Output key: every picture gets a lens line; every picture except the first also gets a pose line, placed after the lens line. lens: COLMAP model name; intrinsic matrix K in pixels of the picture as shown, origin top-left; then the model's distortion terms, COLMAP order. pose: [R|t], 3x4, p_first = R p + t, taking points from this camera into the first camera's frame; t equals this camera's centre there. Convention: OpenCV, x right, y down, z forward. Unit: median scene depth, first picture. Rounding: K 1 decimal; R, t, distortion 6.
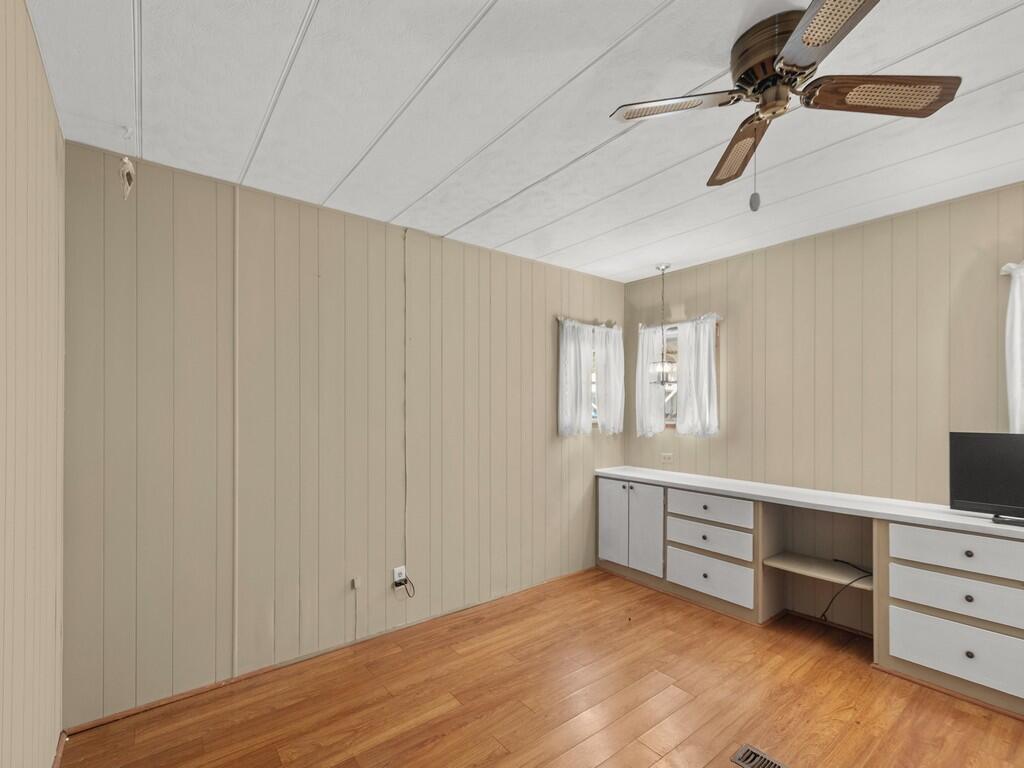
lens RADIAL K [[452.1, 0, 462.2], [0, 452.1, 407.4], [0, 0, 1]] dist [0.010031, -0.003955]
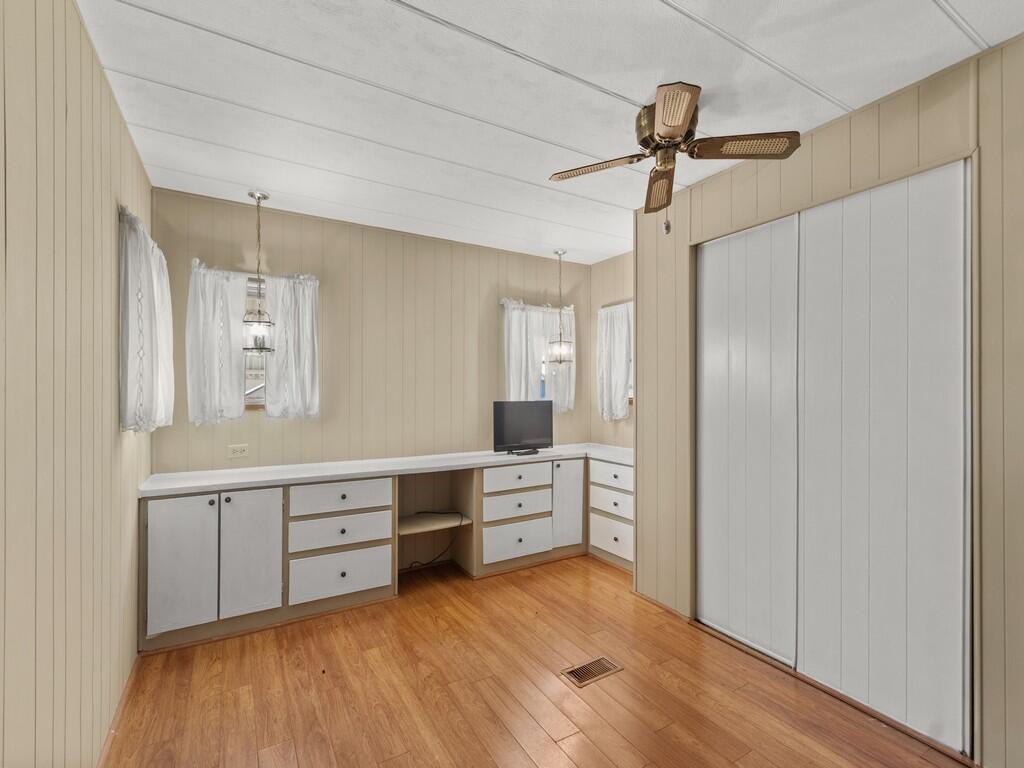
lens RADIAL K [[452.1, 0, 509.4], [0, 452.1, 393.2], [0, 0, 1]] dist [0.010031, -0.003955]
pose [[0.083001, -0.001808, 0.996548, -0.305751], [-0.001573, 0.999997, 0.001945, 0.017071], [-0.996548, -0.001730, 0.082997, 0.593252]]
